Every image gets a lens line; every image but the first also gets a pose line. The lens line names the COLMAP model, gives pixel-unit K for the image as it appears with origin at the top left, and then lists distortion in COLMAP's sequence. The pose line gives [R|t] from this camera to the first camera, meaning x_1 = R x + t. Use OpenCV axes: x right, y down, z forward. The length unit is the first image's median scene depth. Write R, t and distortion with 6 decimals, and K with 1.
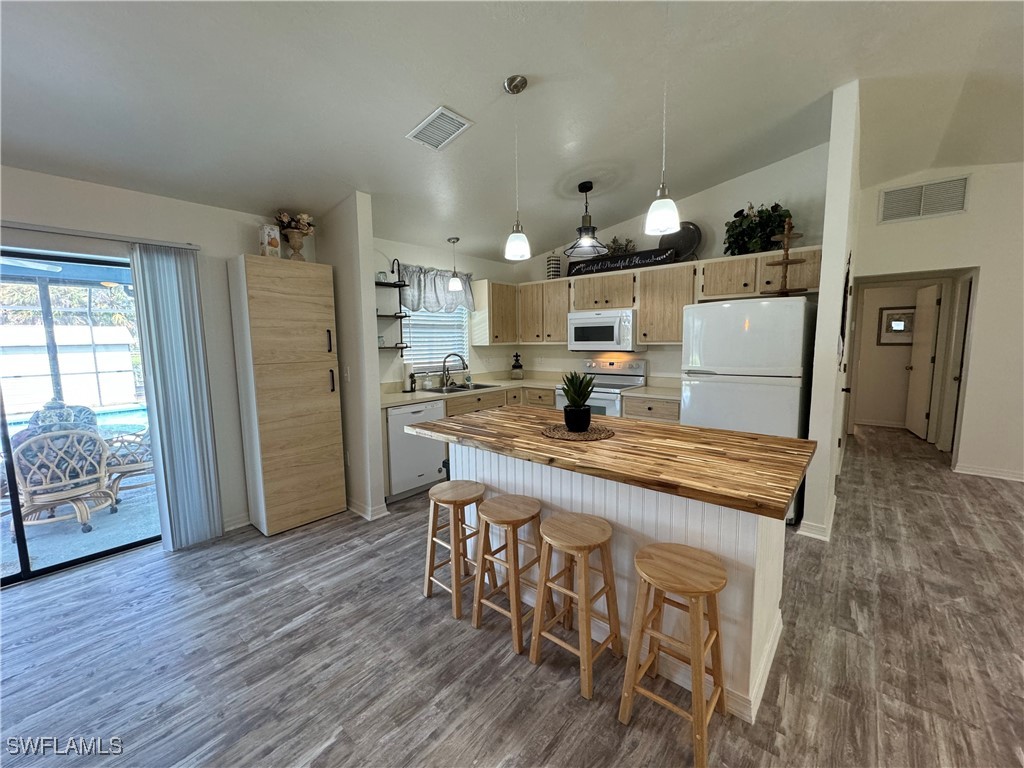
lens RADIAL K [[406.1, 0, 511.8], [0, 406.1, 382.9], [0, 0, 1]] dist [-0.003004, 0.000633]
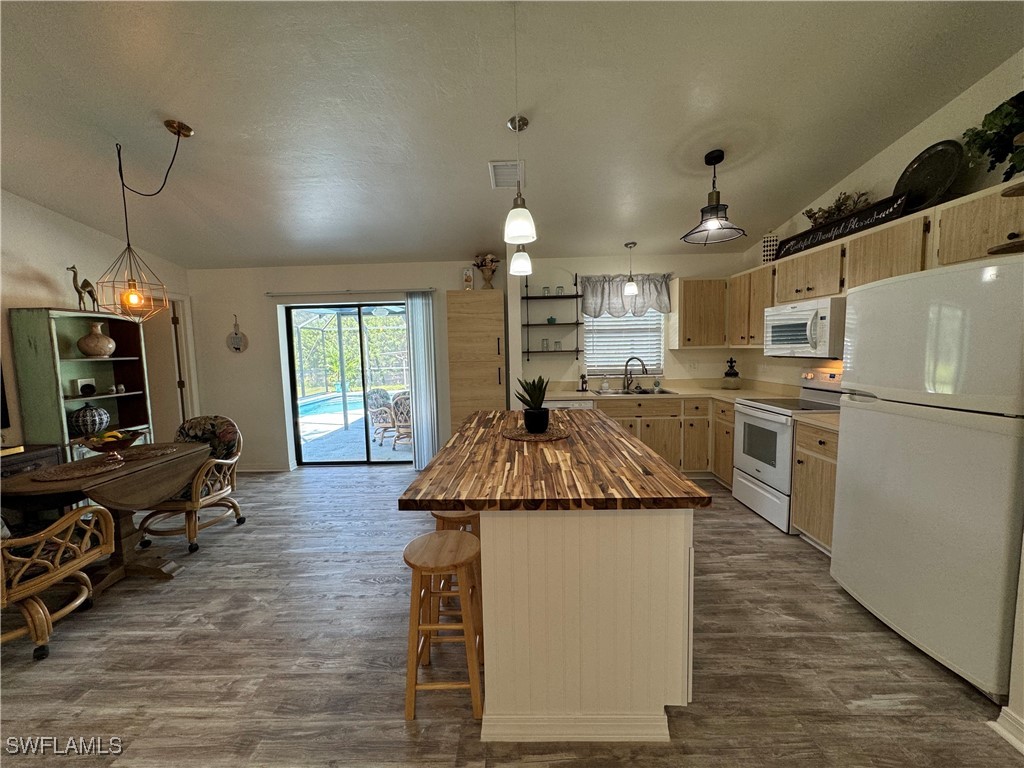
lens RADIAL K [[406.1, 0, 511.4], [0, 406.1, 383.2], [0, 0, 1]] dist [-0.003004, 0.000633]
pose [[0.635162, 0.066856, -0.769480, 0.578585], [-0.069365, 0.997159, 0.029381, -0.022415], [0.769258, 0.034713, 0.637995, 0.173761]]
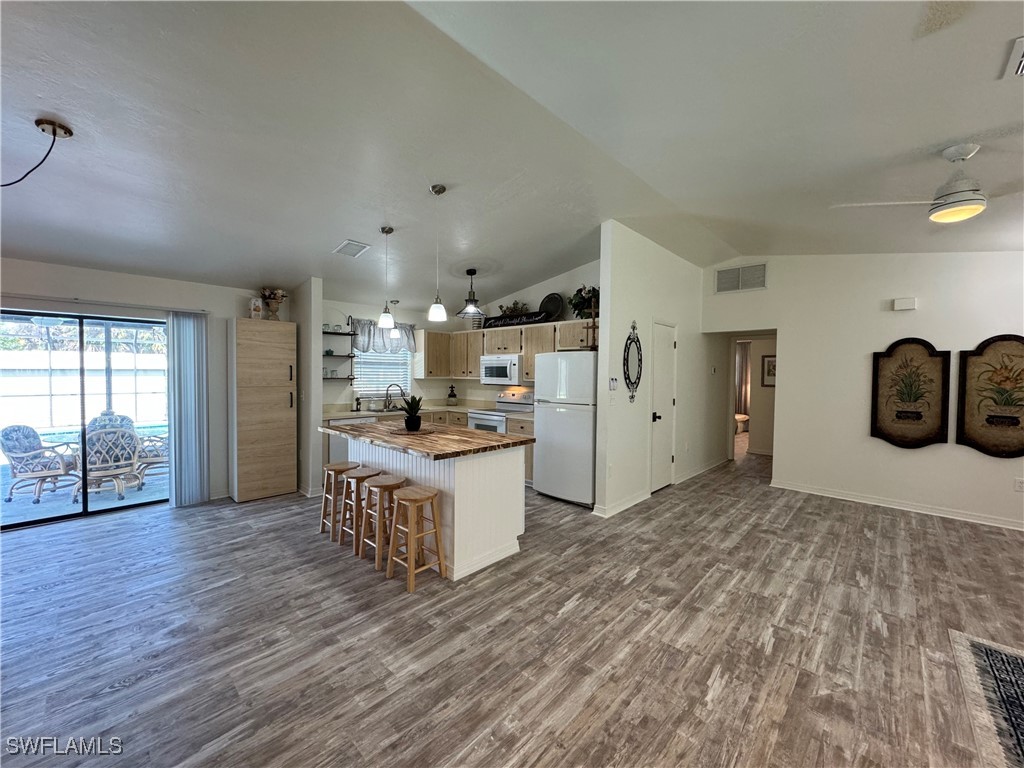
lens RADIAL K [[406.1, 0, 511.7], [0, 406.1, 383.3], [0, 0, 1]] dist [-0.003004, 0.000633]
pose [[0.998546, 0.025103, -0.047695, 0.403309], [-0.028919, 0.996288, -0.081079, 0.029454], [0.045483, 0.082340, 0.995566, -0.411335]]
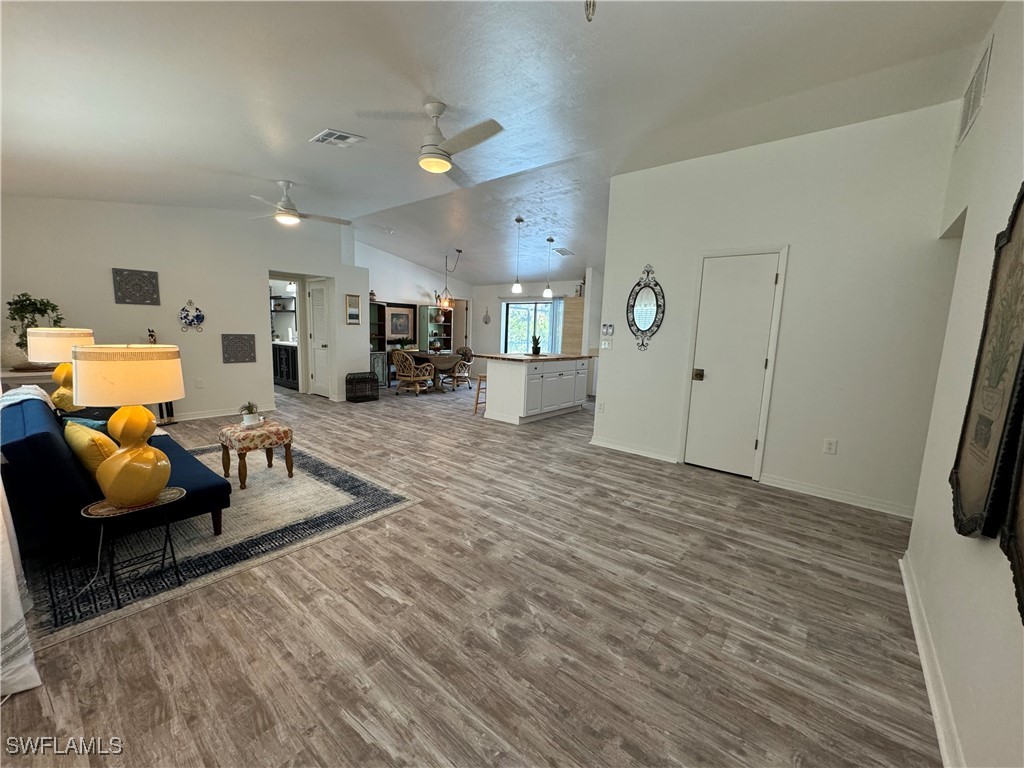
lens RADIAL K [[406.1, 0, 512.0], [0, 406.1, 383.7], [0, 0, 1]] dist [-0.003004, 0.000633]
pose [[0.022467, 0.146282, -0.988988, 1.979389], [-0.145225, 0.979222, 0.141539, -0.044243], [0.989144, 0.140446, 0.043244, 0.456843]]
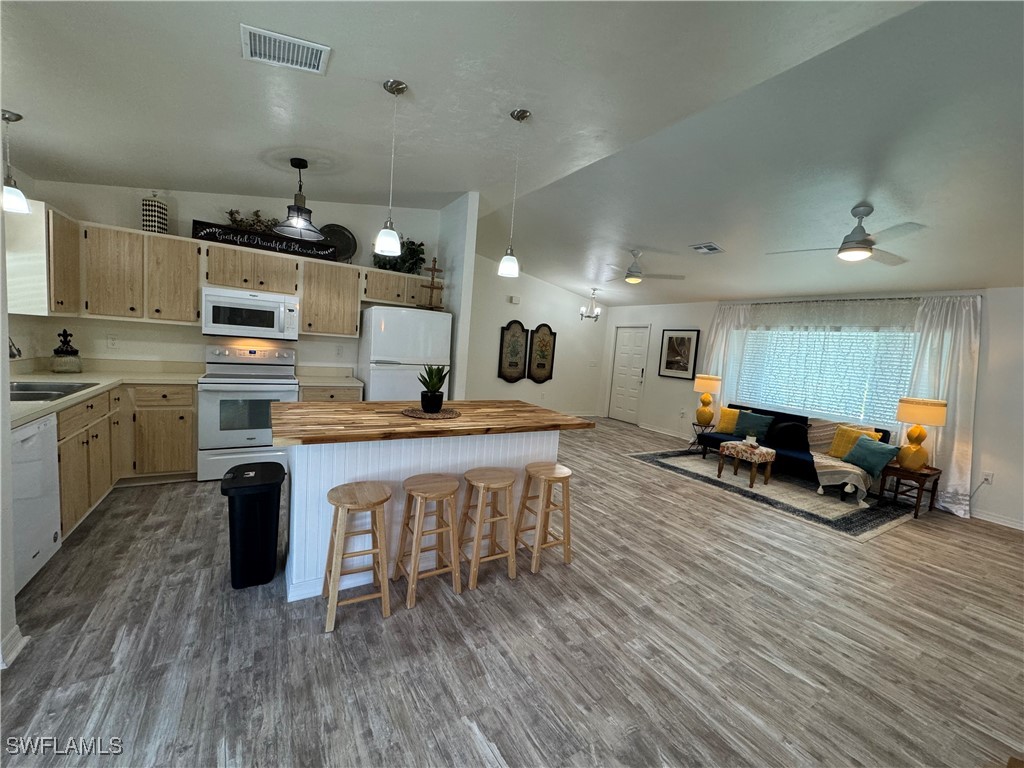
lens RADIAL K [[406.1, 0, 511.2], [0, 406.1, 383.6], [0, 0, 1]] dist [-0.003004, 0.000633]
pose [[0.303955, -0.053634, 0.951175, -0.577490], [0.019031, 0.998557, 0.050225, -0.015784], [-0.952496, 0.002836, 0.304537, 0.252899]]
